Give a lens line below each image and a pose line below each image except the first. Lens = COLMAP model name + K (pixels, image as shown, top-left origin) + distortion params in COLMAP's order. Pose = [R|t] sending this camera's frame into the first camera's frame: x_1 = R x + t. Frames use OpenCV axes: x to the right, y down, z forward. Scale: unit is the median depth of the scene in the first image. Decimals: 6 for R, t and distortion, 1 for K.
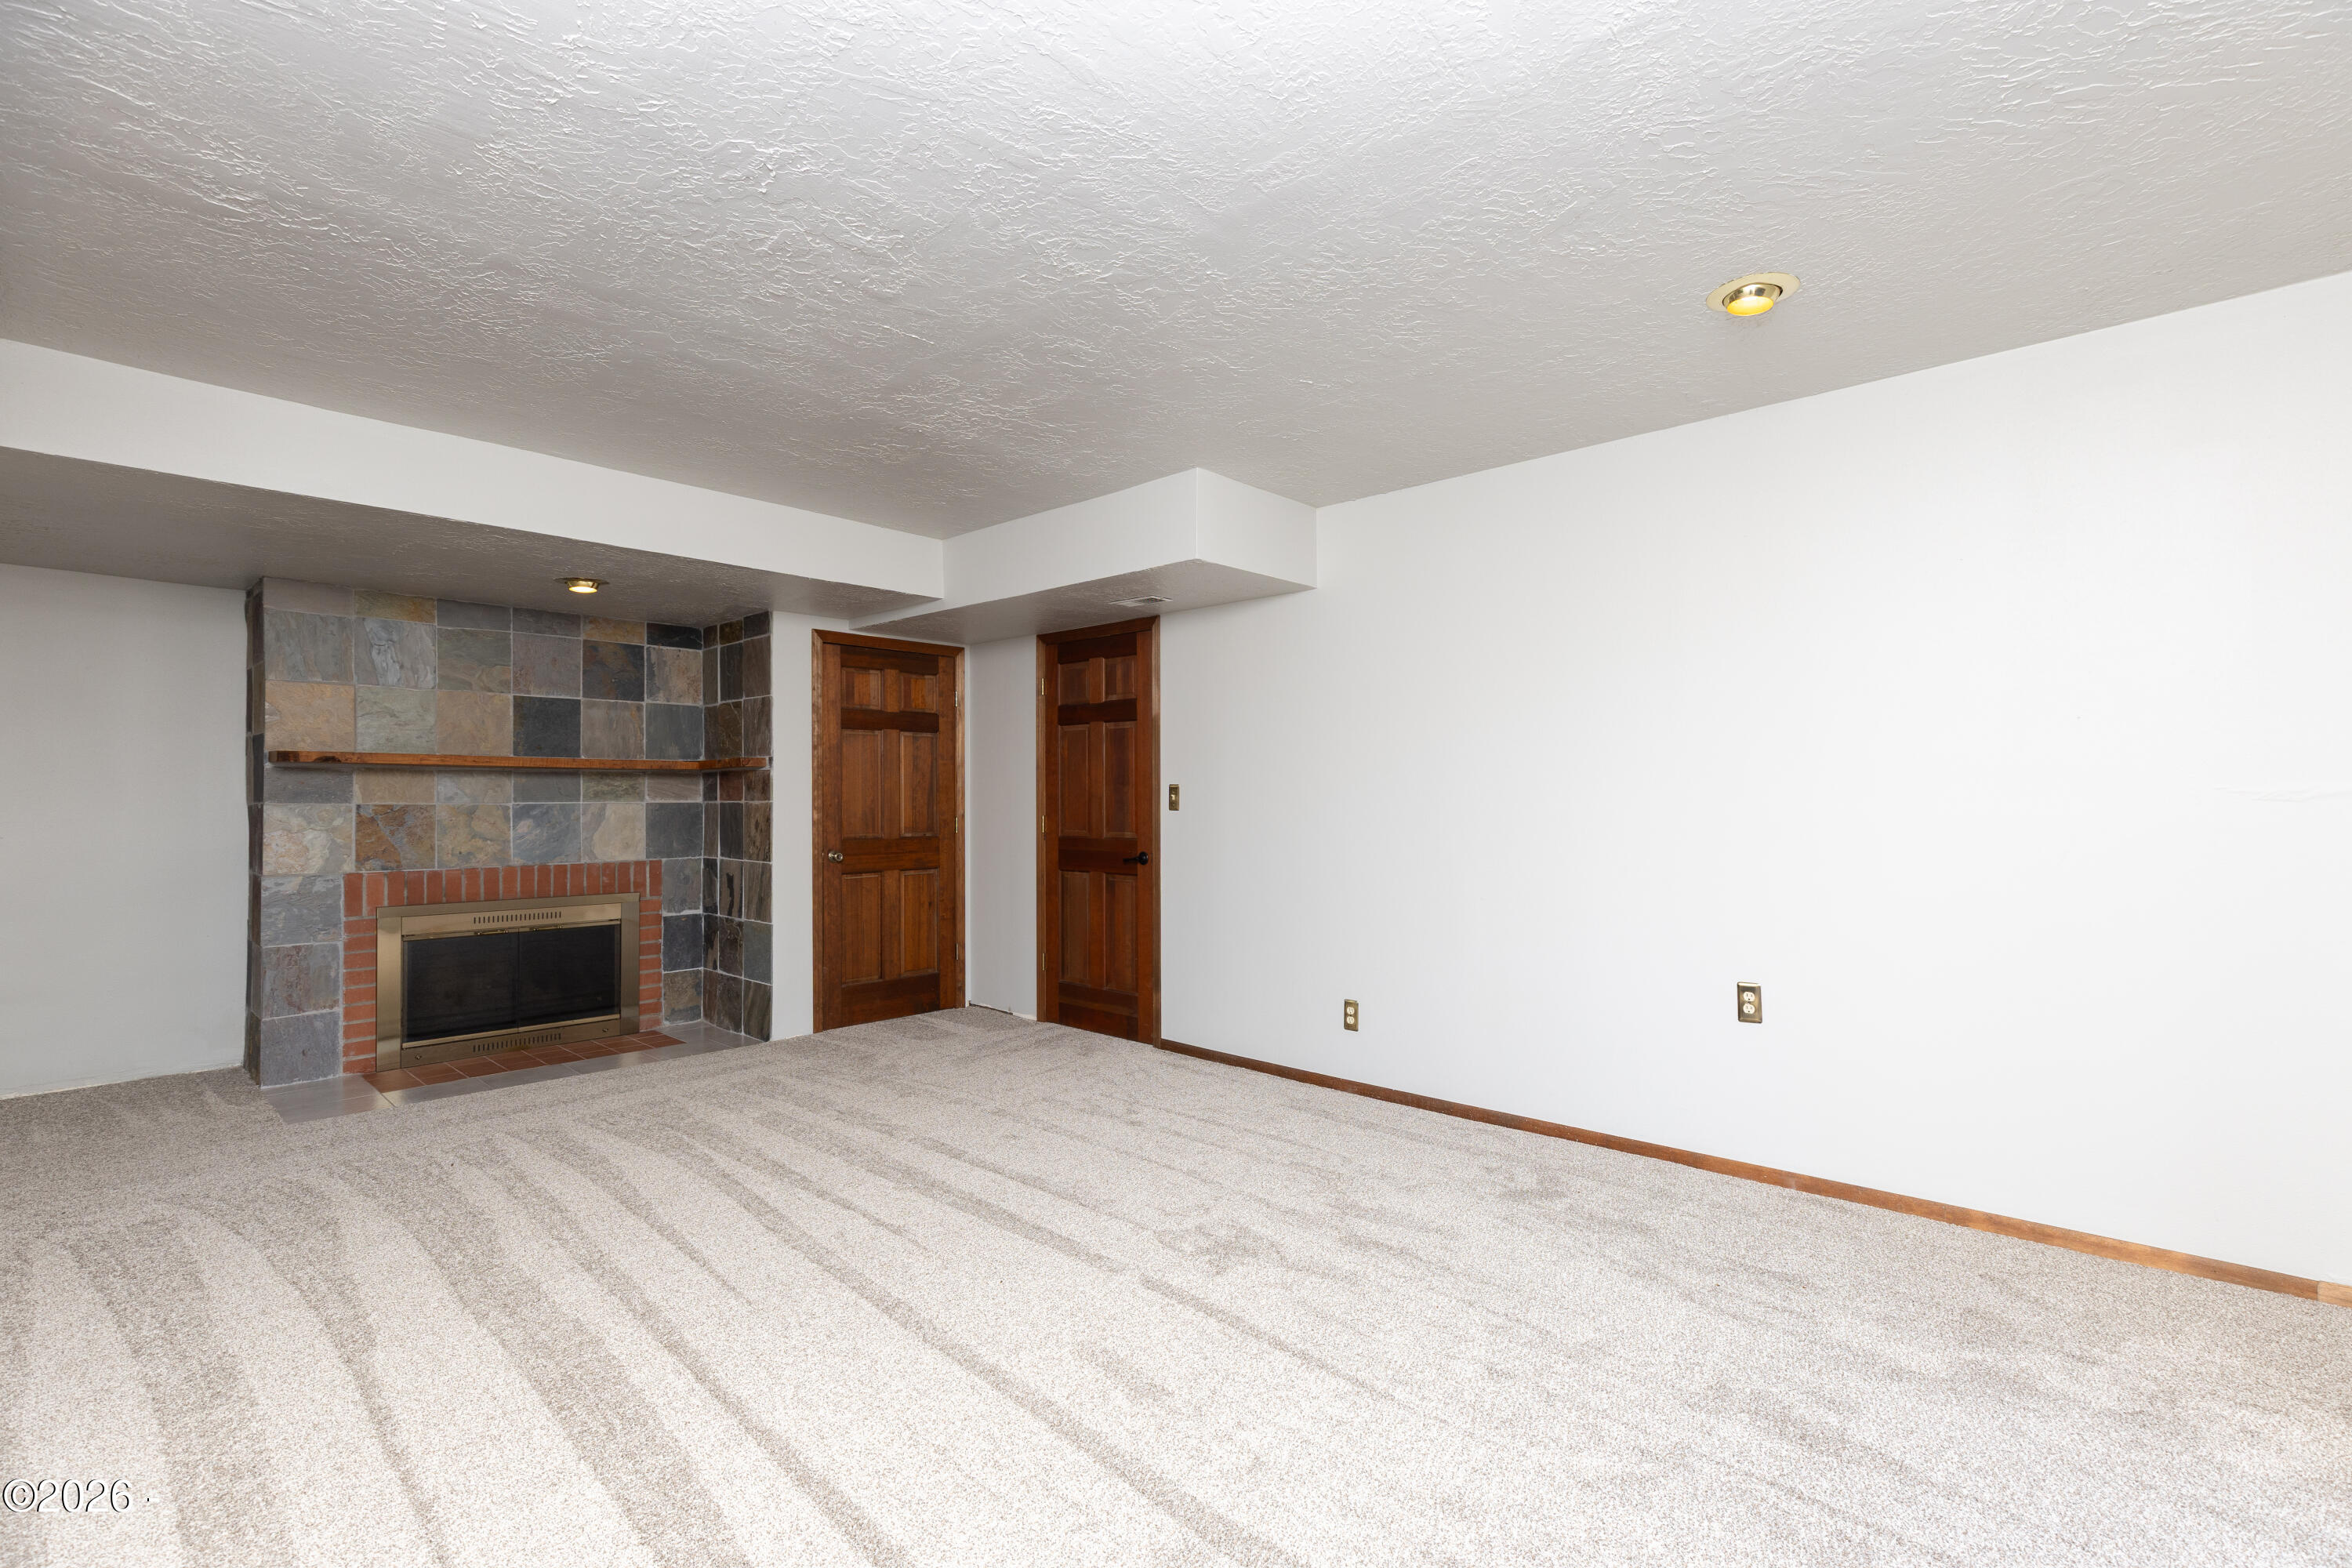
lens RADIAL K [[1069.9, 0, 1193.2], [0, 1069.9, 790.8], [0, 0, 1]] dist [0.006696, 0.000478]
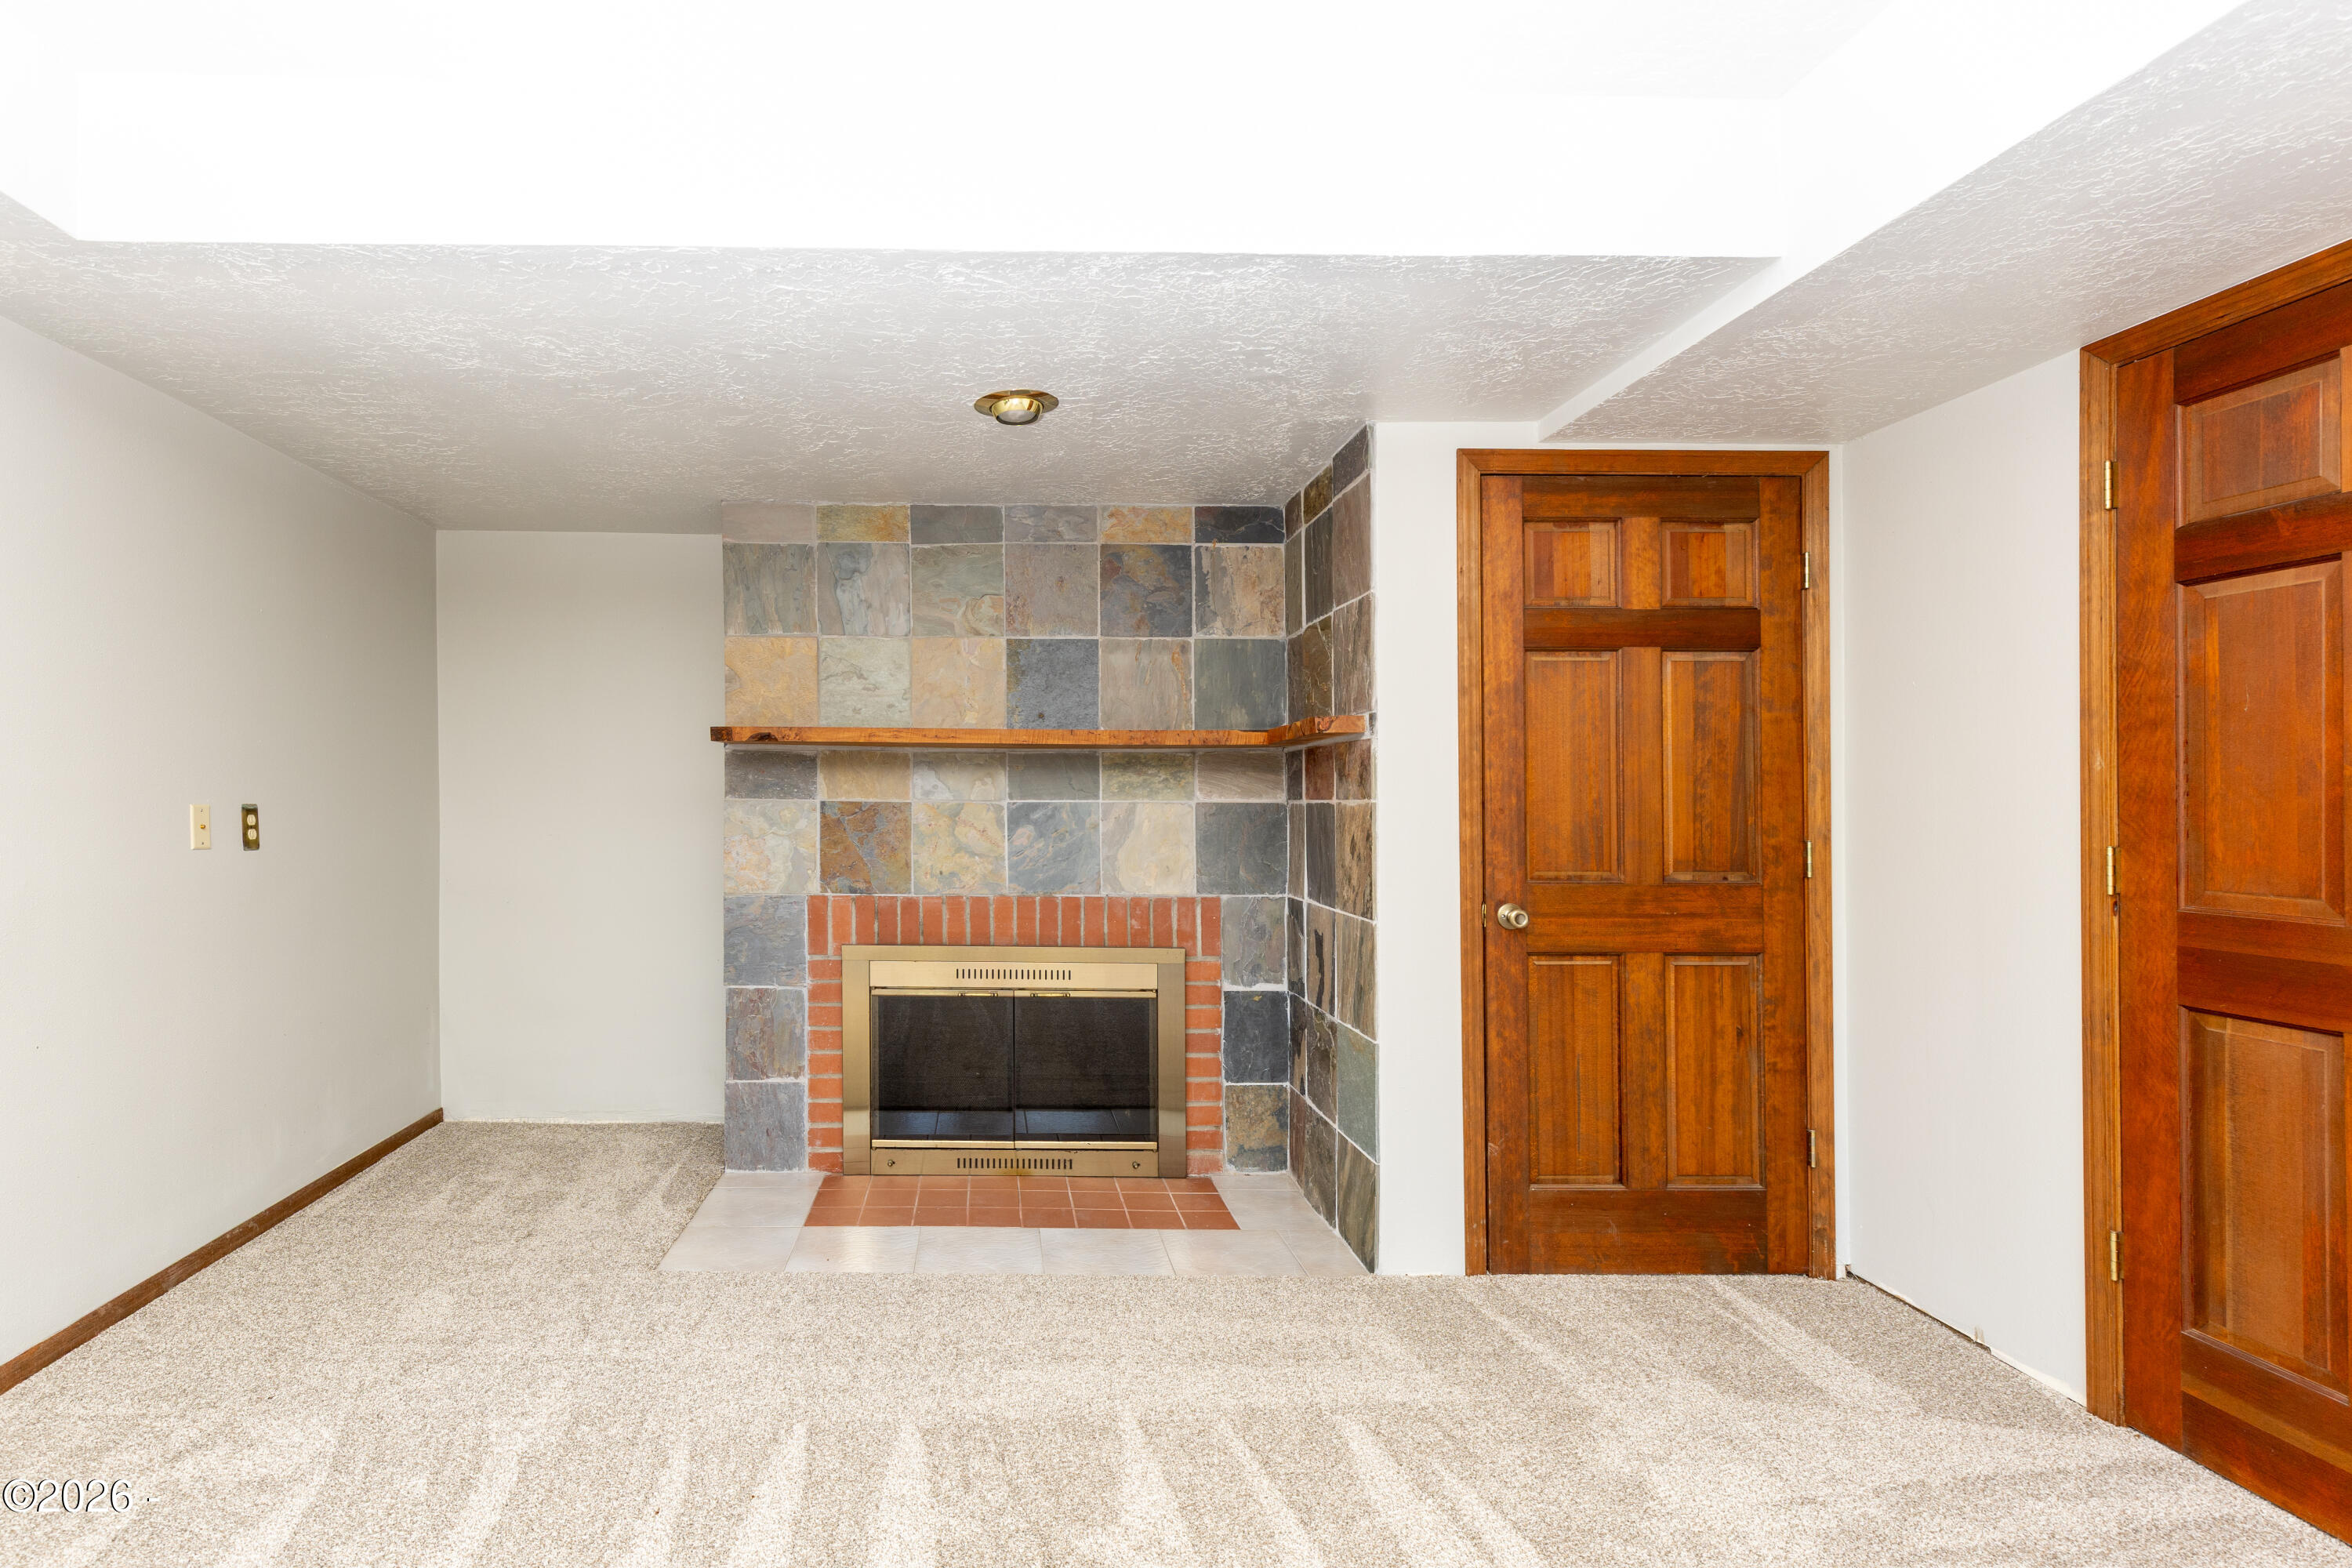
lens RADIAL K [[835.1, 0, 1173.4], [0, 835.1, 786.2], [0, 0, 1]] dist [0.000686, -0.000119]
pose [[0.679618, -0.008444, -0.733517, -0.167548], [-0.001001, 0.999922, -0.012439, 0.007873], [0.733565, 0.009188, 0.679557, 0.656551]]
